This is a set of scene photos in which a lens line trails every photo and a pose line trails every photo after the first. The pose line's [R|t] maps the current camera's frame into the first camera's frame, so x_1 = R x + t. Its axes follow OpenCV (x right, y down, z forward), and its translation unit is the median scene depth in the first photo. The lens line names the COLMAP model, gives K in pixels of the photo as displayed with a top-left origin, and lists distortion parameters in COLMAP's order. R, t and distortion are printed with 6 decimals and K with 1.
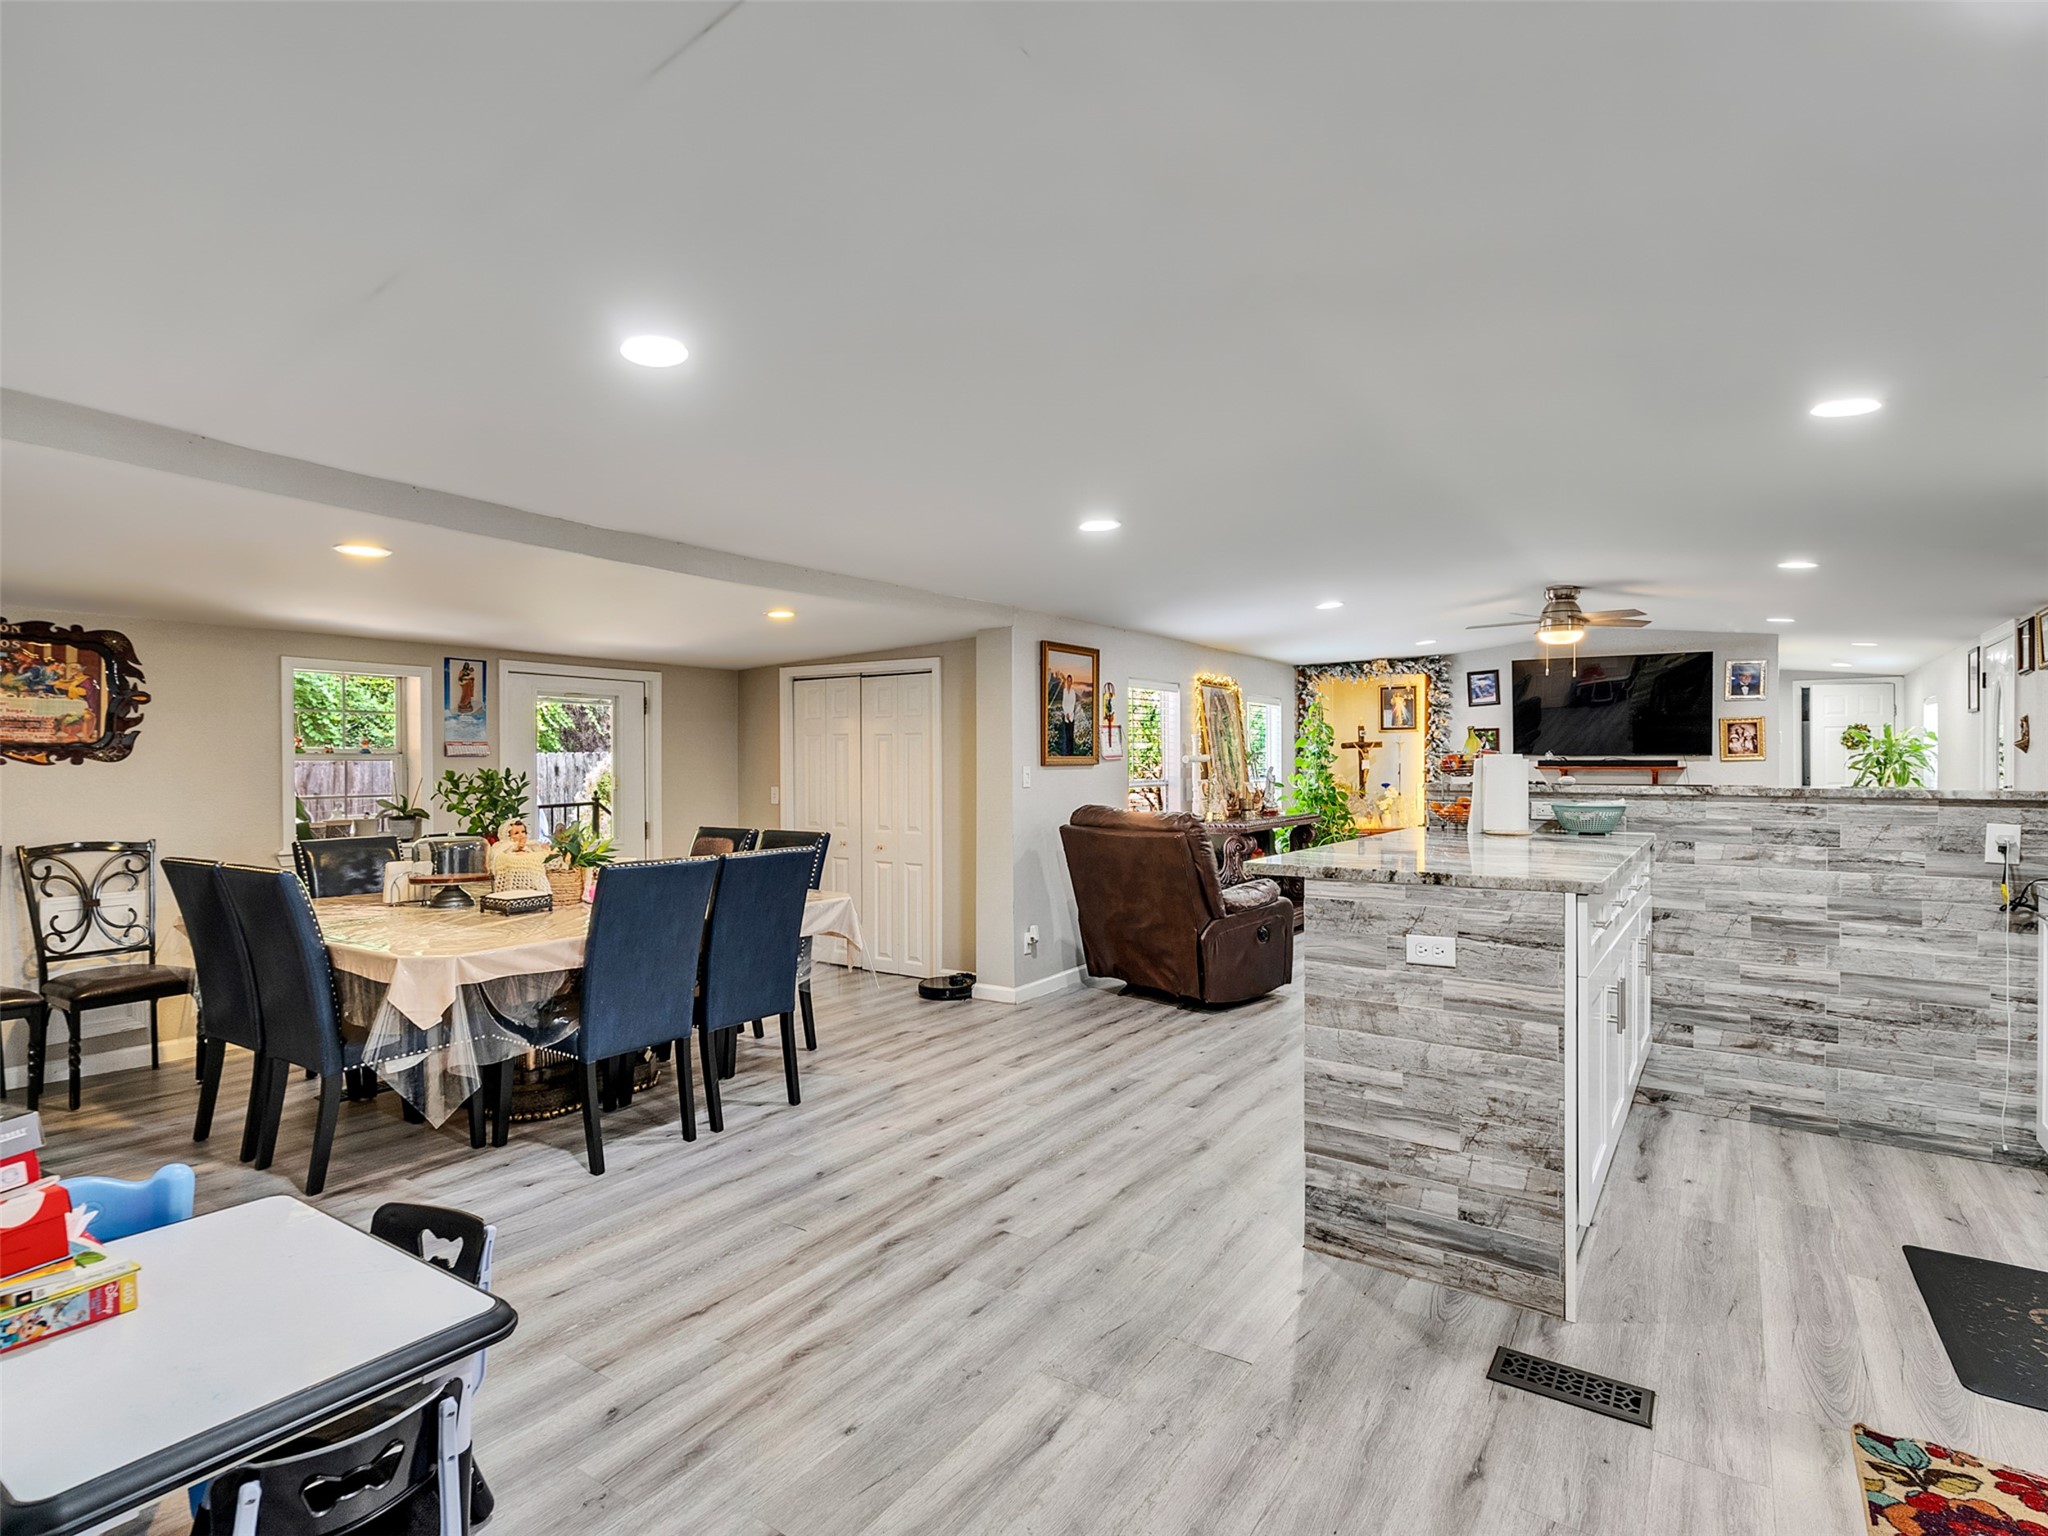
lens RADIAL K [[1045.3, 0, 1007.7], [0, 1045.3, 770.5], [0, 0, 1]] dist [-0.007184, 0.004603]
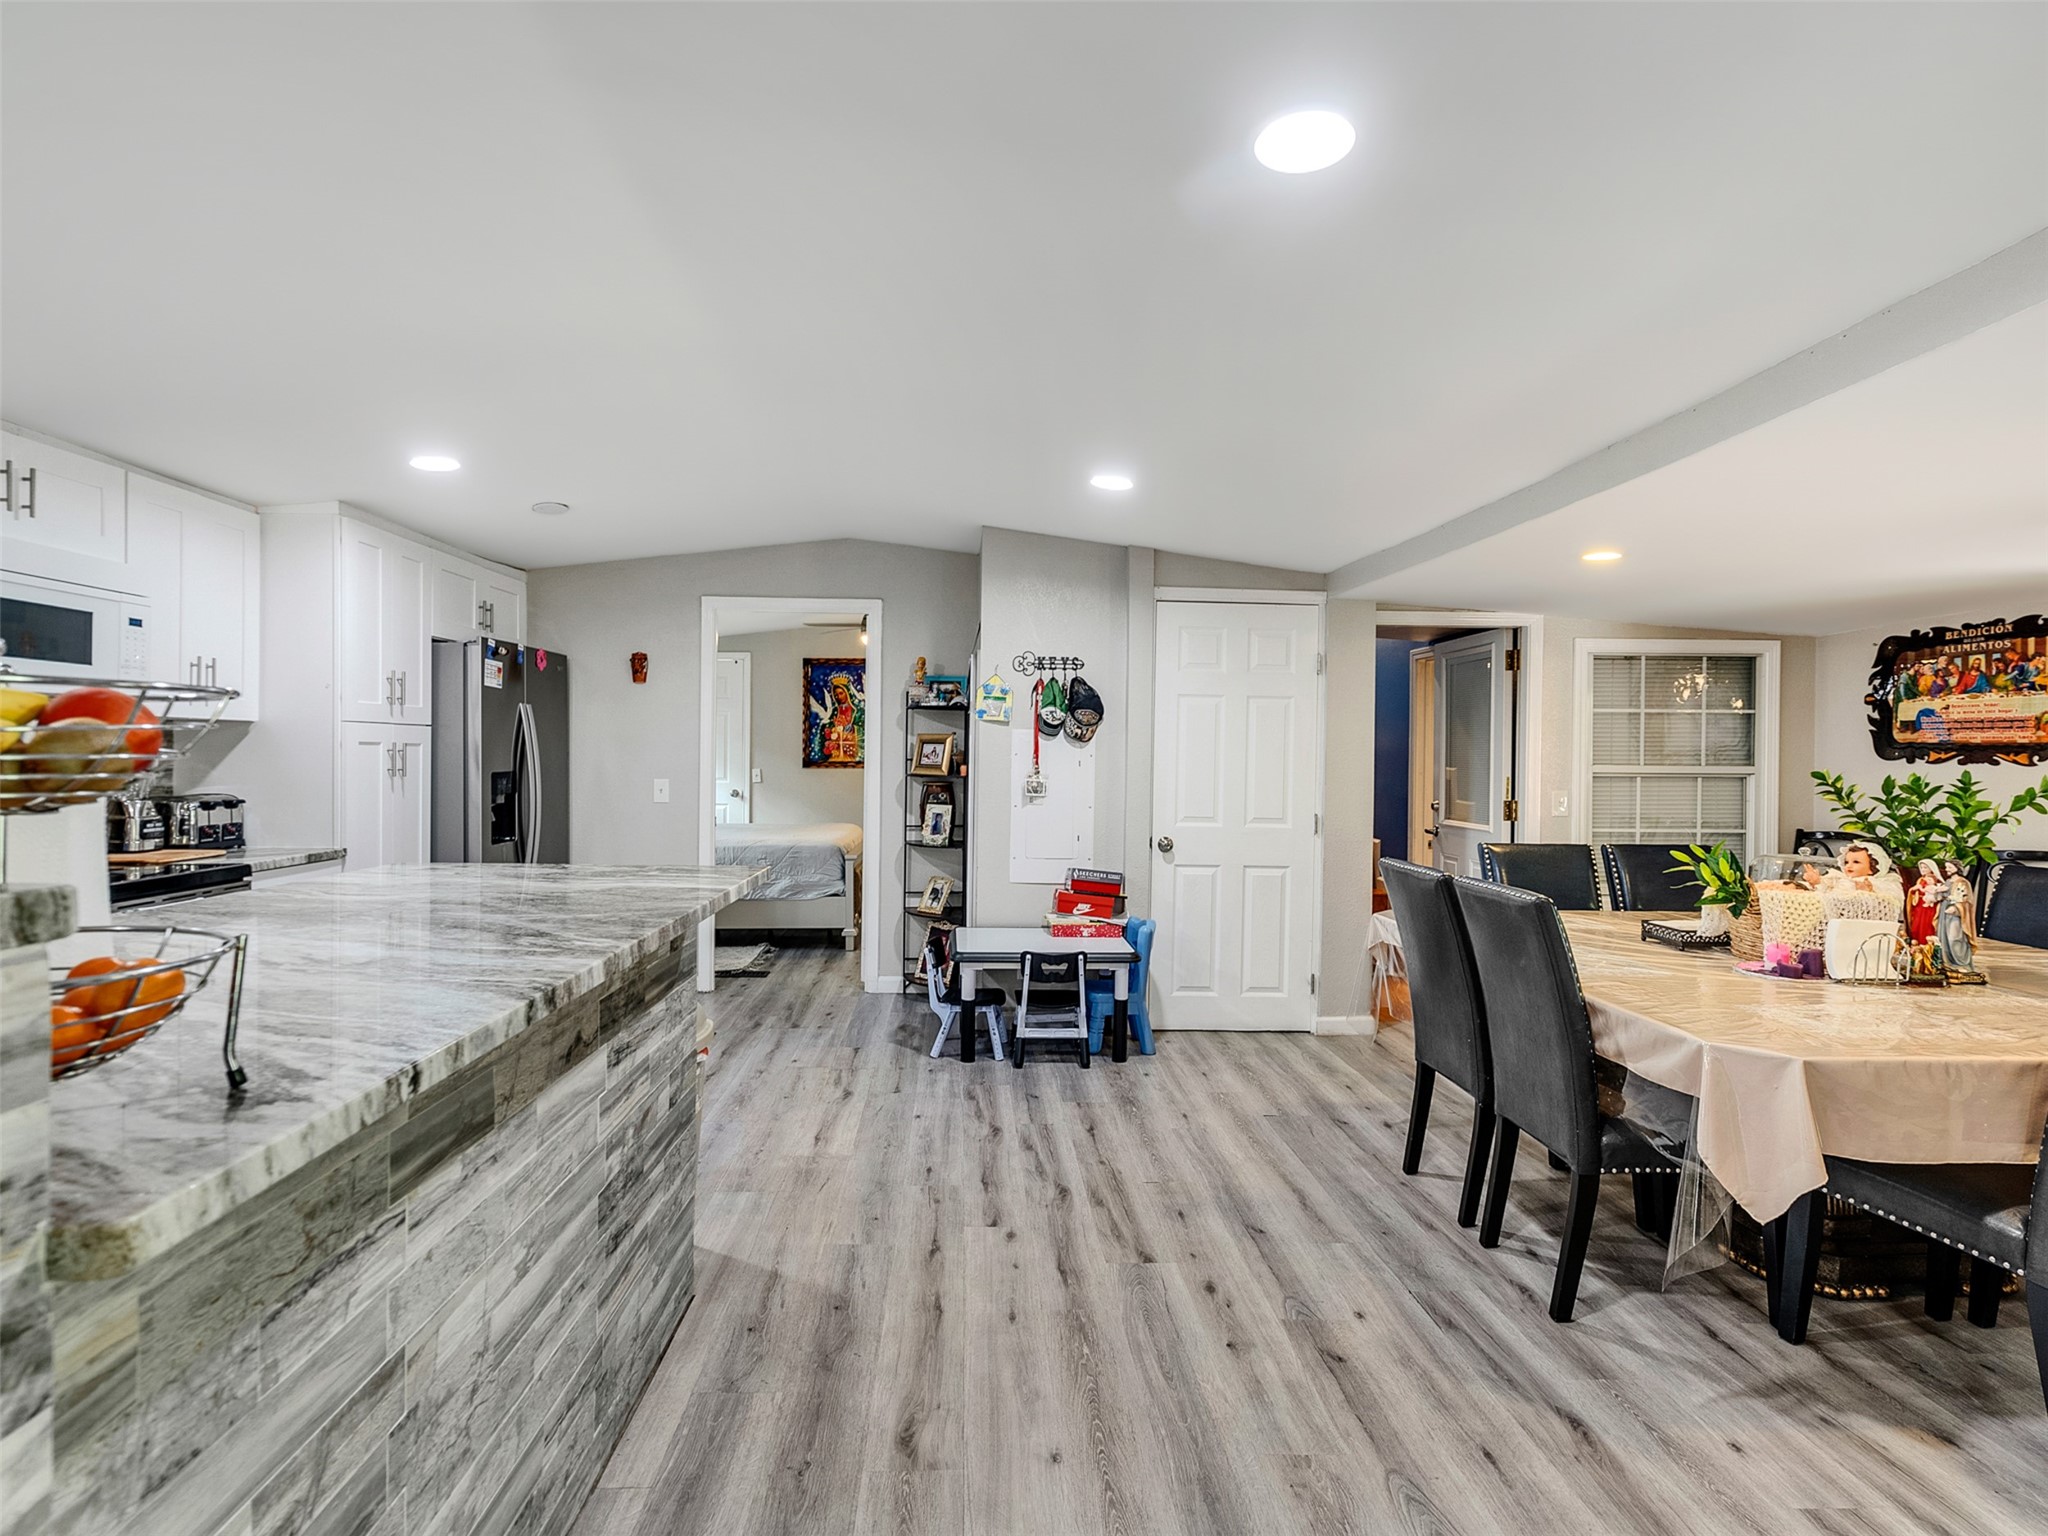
lens RADIAL K [[1045.3, 0, 1011.4], [0, 1045.3, 767.8], [0, 0, 1]] dist [-0.007184, 0.004603]
pose [[-0.796113, -0.001096, -0.605147, 0.290590], [-0.014099, 0.999760, 0.016738, -0.005001], [0.604984, 0.021858, -0.795938, 0.891540]]
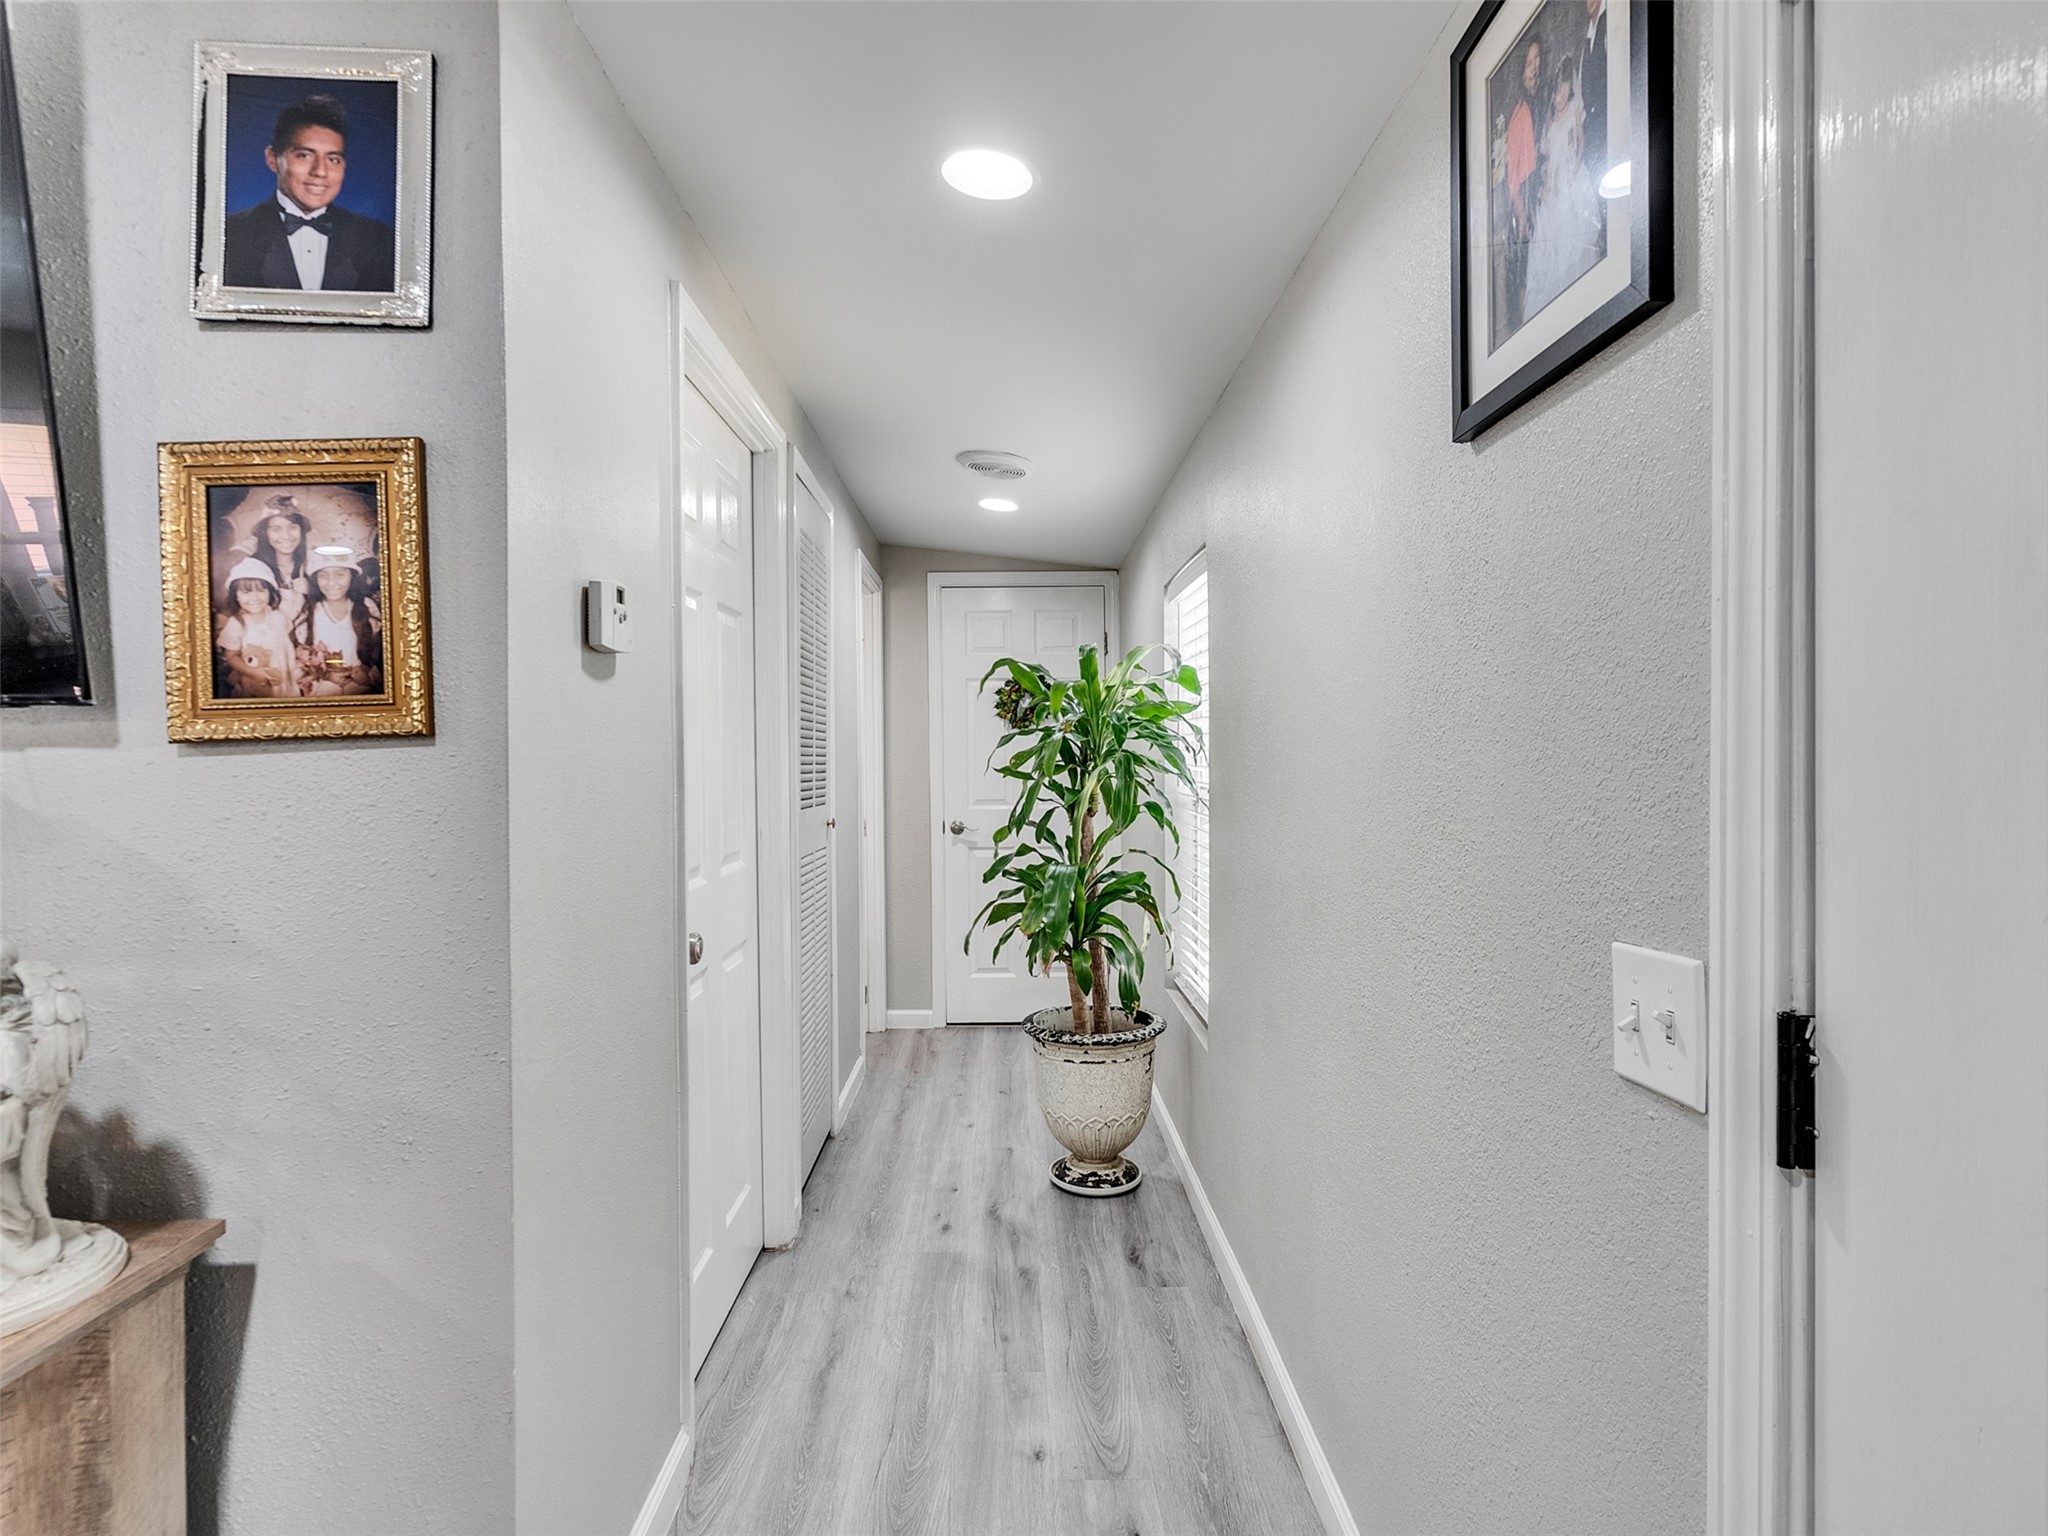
lens RADIAL K [[1045.3, 0, 1004.1], [0, 1045.3, 758.7], [0, 0, 1]] dist [-0.007184, 0.004603]
pose [[0.820714, -0.003431, 0.571328, 1.014320], [0.009627, 0.999923, -0.007824, -0.007394], [-0.571258, 0.011922, 0.820684, 1.192051]]
